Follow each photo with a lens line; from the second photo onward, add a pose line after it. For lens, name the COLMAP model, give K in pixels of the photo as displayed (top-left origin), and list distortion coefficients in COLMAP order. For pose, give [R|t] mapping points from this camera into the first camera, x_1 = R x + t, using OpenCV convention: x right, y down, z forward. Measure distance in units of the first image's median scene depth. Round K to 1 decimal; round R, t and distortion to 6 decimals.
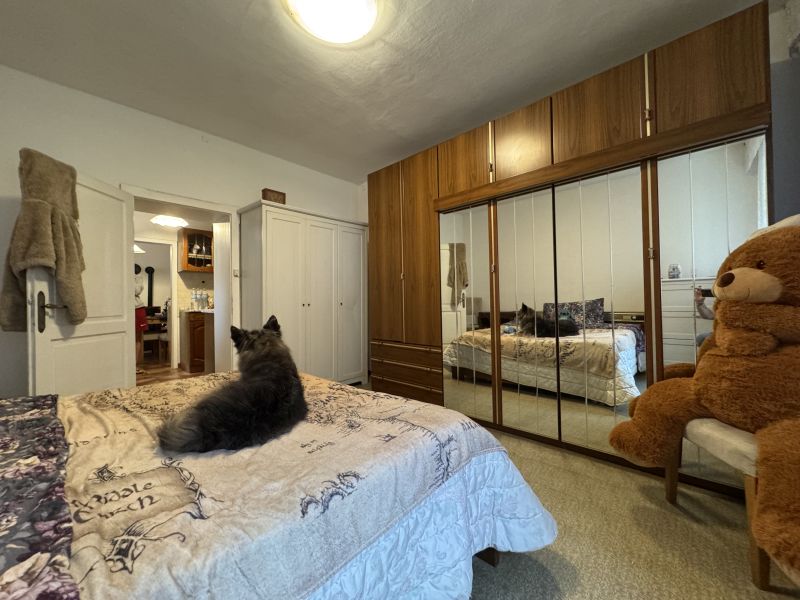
lens RADIAL K [[320.0, 0, 400.9], [0, 320.0, 299.3], [0, 0, 1]] dist [0.000306, 0.000383]
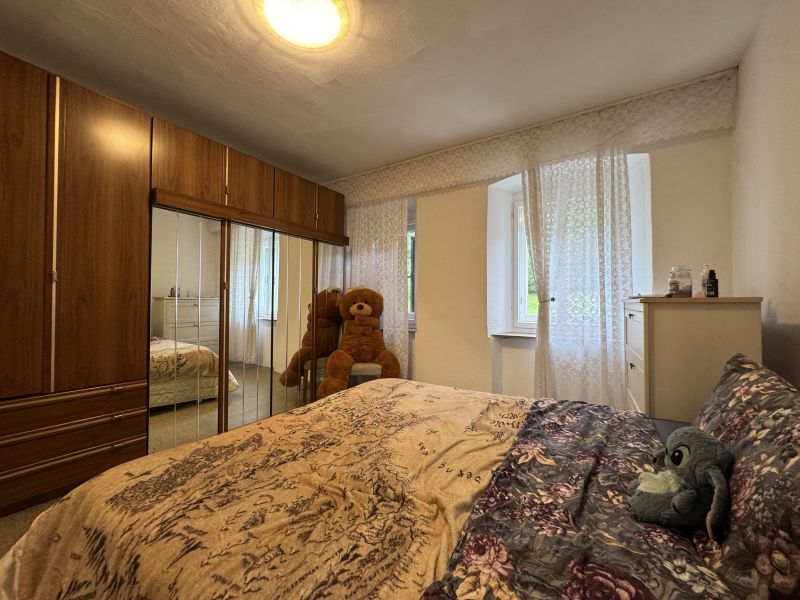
lens RADIAL K [[320.0, 0, 400.7], [0, 320.0, 299.8], [0, 0, 1]] dist [0.000306, 0.000383]
pose [[-0.187054, 0.029224, 0.981915, -1.188263], [-0.006560, 0.999498, -0.030997, -0.029572], [-0.982328, -0.012239, -0.186768, 0.881990]]
